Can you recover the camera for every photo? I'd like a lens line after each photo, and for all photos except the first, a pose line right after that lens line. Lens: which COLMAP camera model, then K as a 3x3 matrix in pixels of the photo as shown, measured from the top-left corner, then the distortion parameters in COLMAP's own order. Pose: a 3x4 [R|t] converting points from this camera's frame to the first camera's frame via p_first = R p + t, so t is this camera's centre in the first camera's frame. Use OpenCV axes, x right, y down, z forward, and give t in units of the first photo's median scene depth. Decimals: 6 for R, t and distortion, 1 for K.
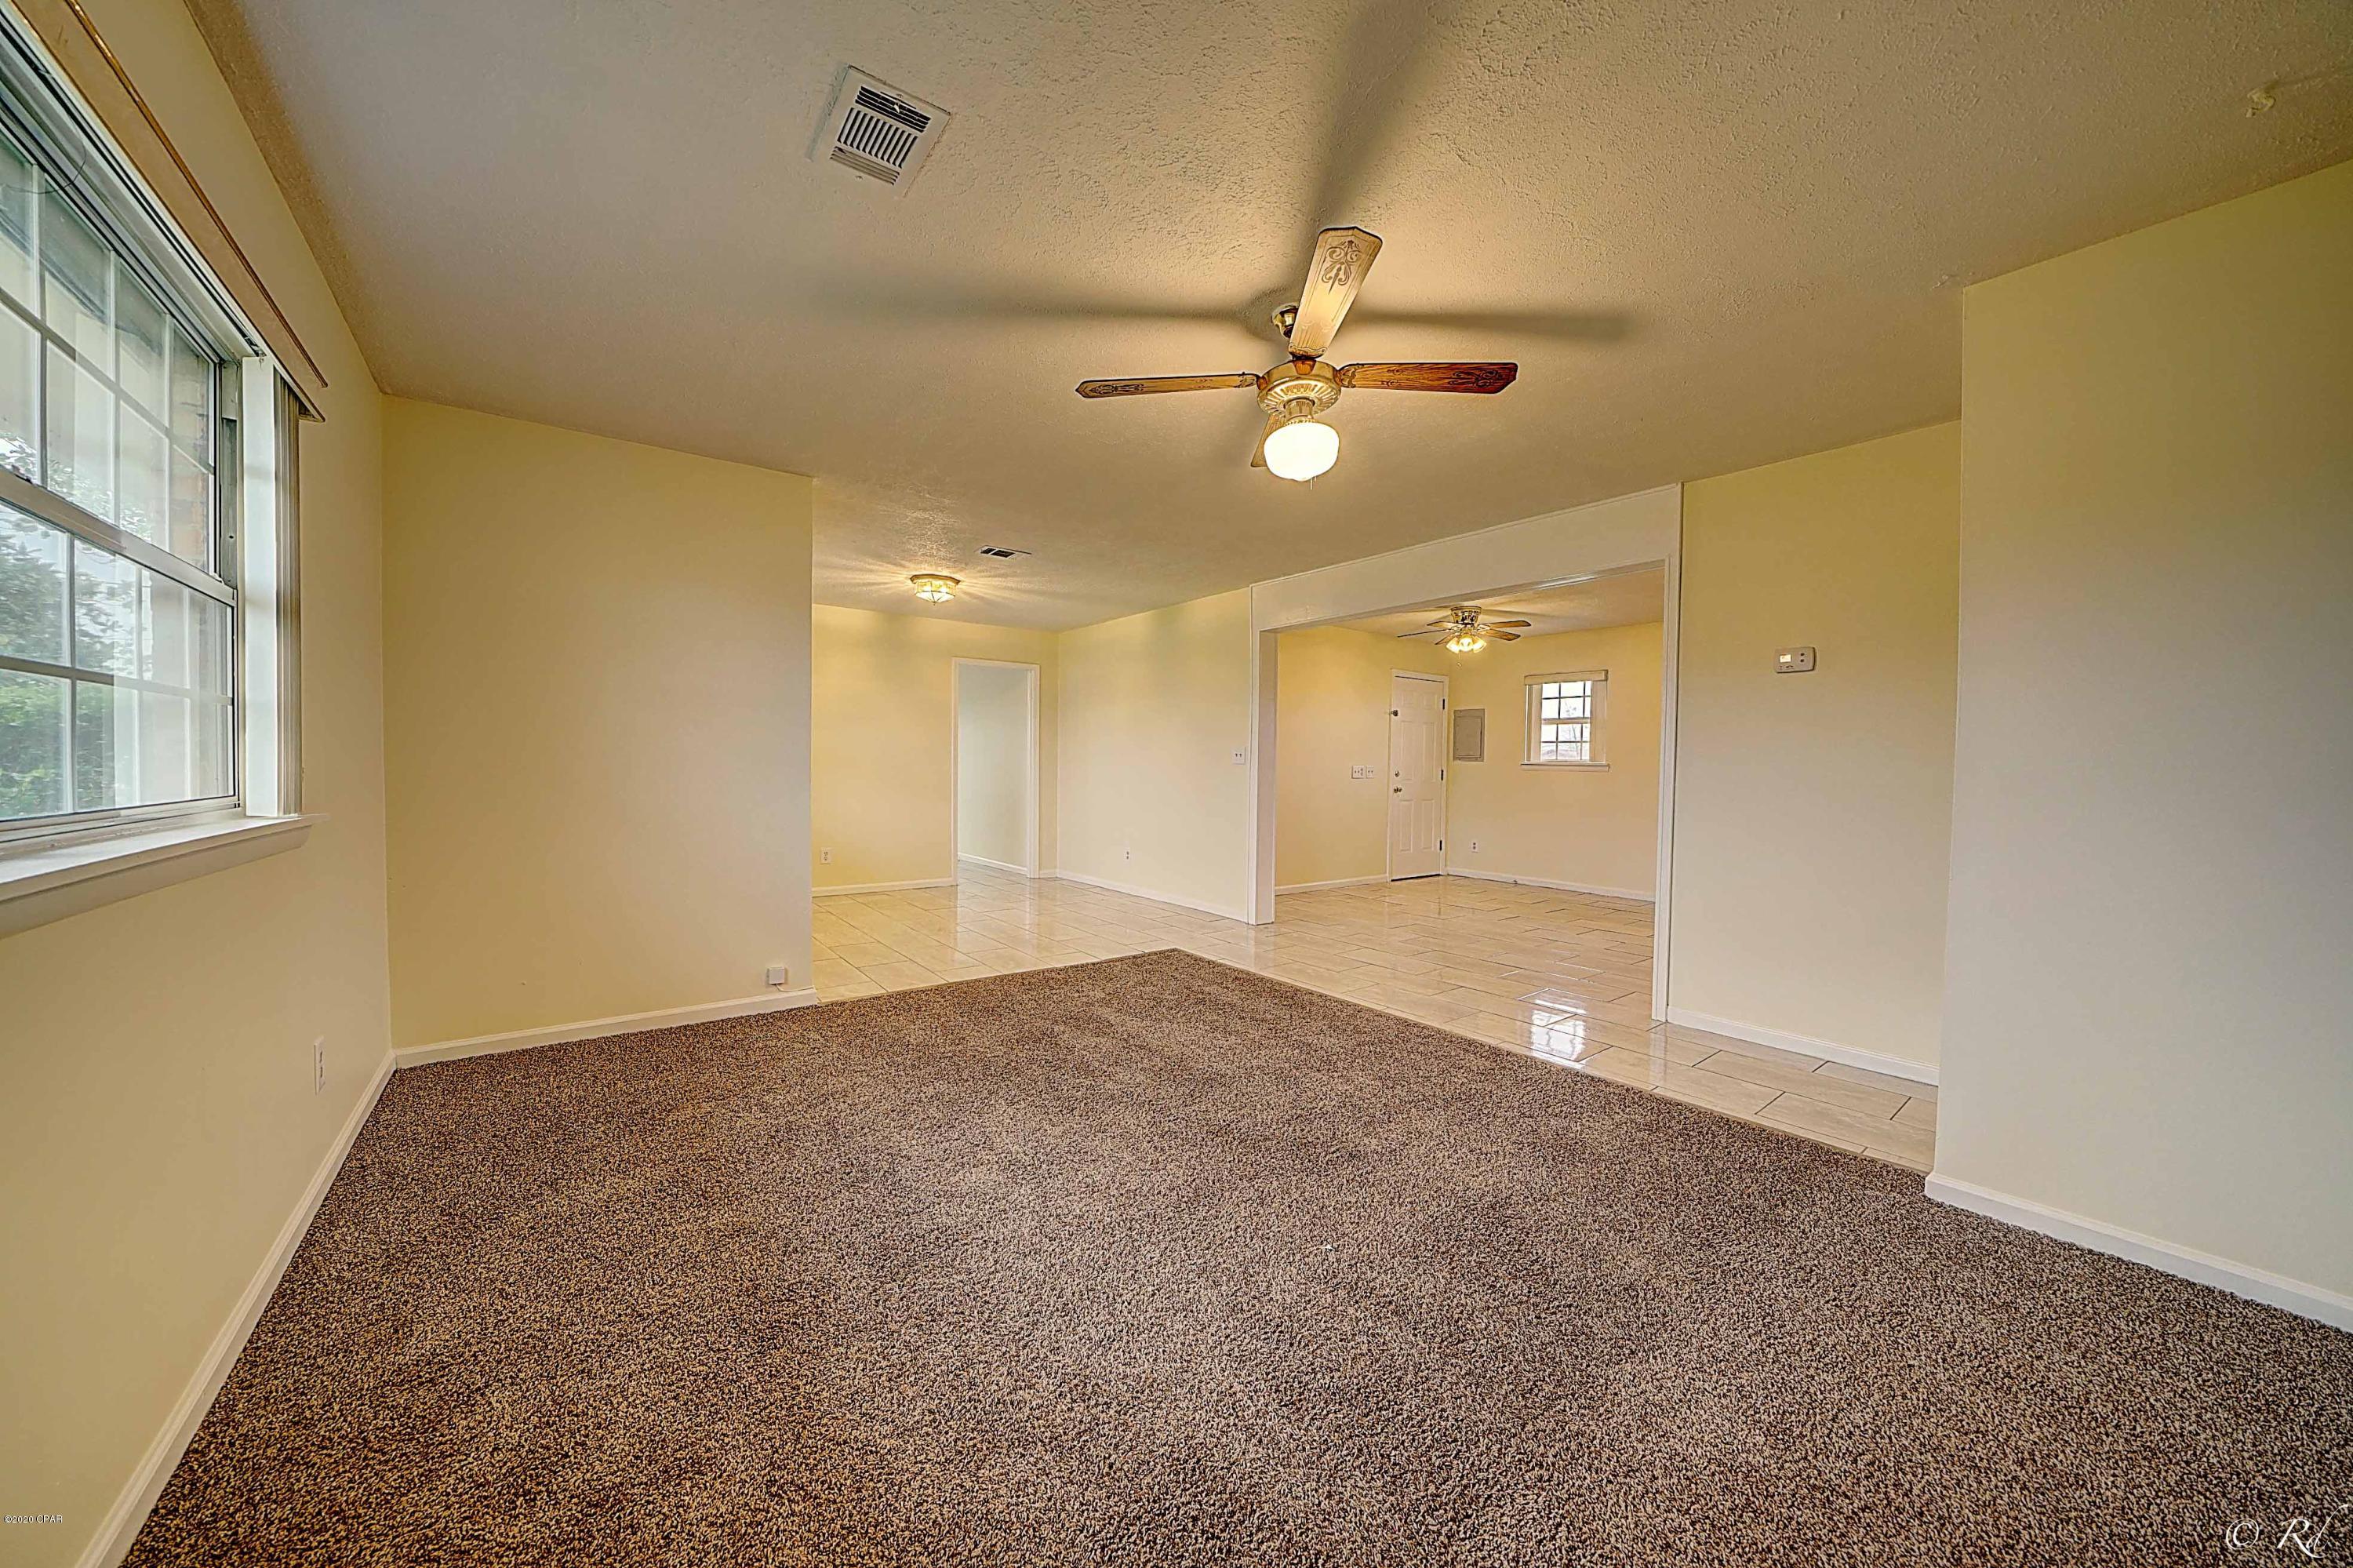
lens RADIAL K [[804.2, 0, 1178.7], [0, 804.2, 792.7], [0, 0, 1]] dist [-0.011885, 0.000217]
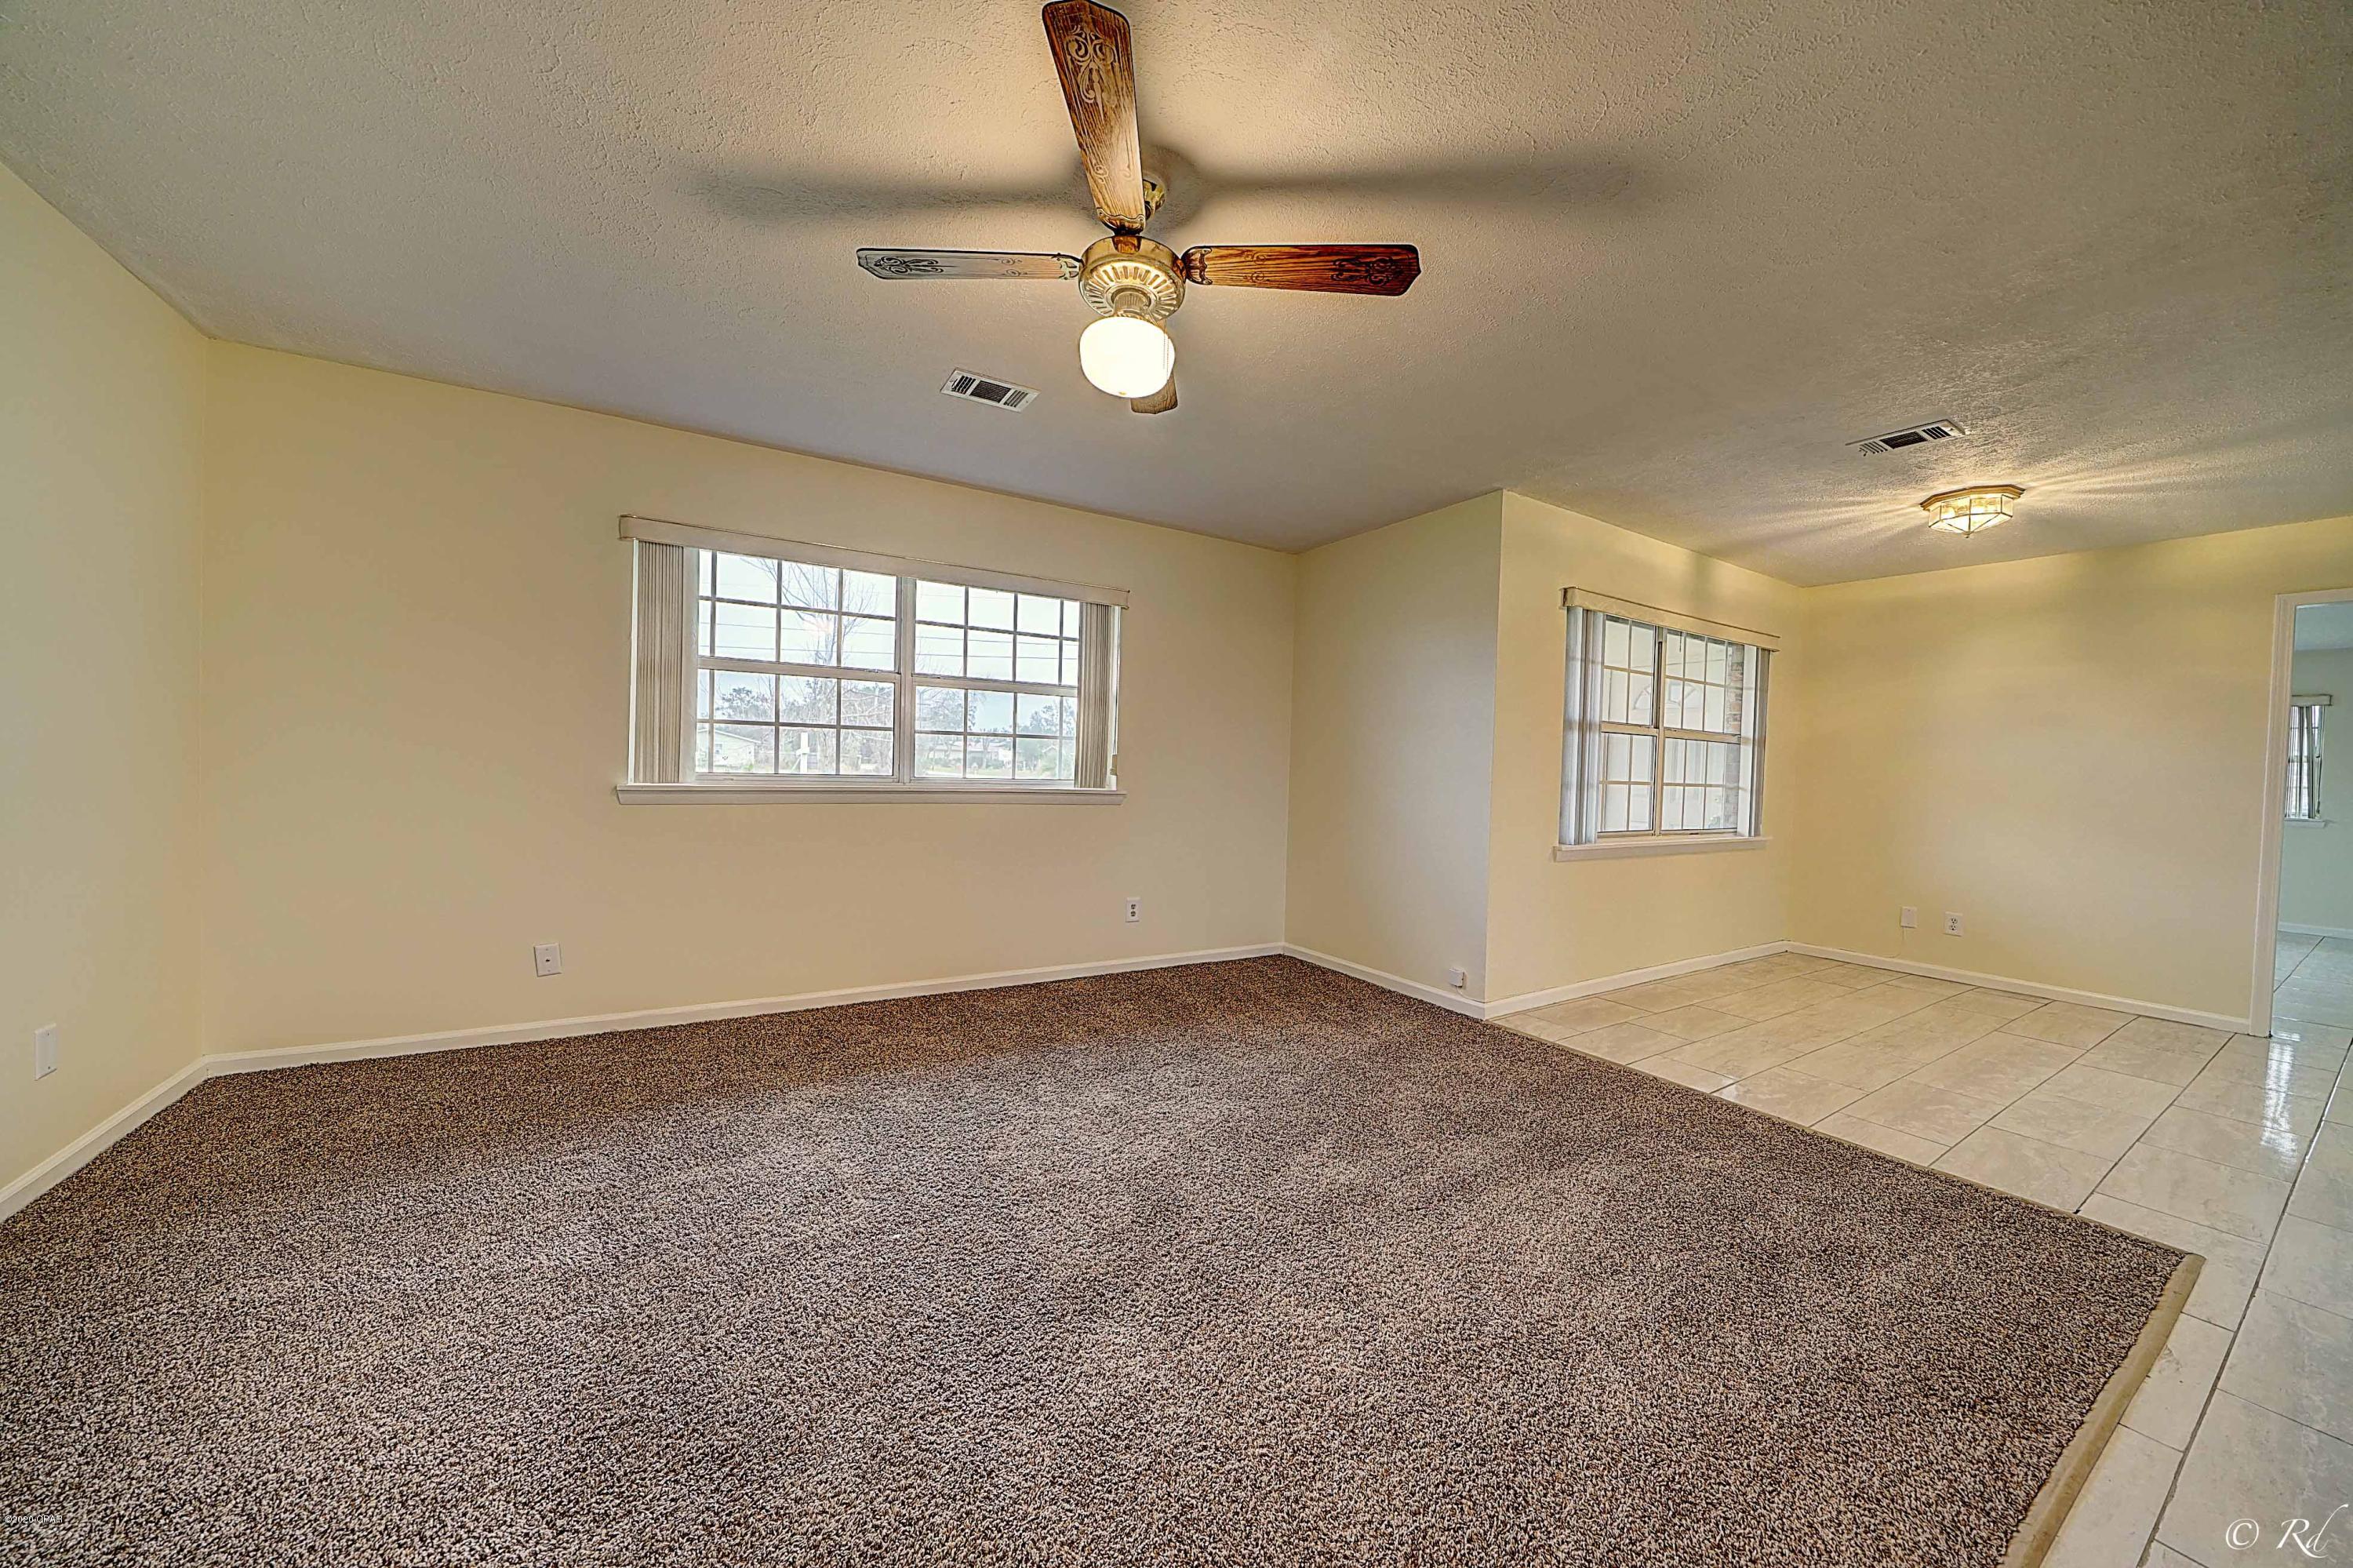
lens RADIAL K [[817.7, 0, 1179.5], [0, 817.7, 780.8], [0, 0, 1]] dist [-0.017859, 0.000348]
pose [[-0.096187, 0.006655, -0.995341, 0.630495], [-0.050805, 0.998641, 0.011587, -0.026281], [0.994066, 0.051683, -0.095718, 0.759320]]
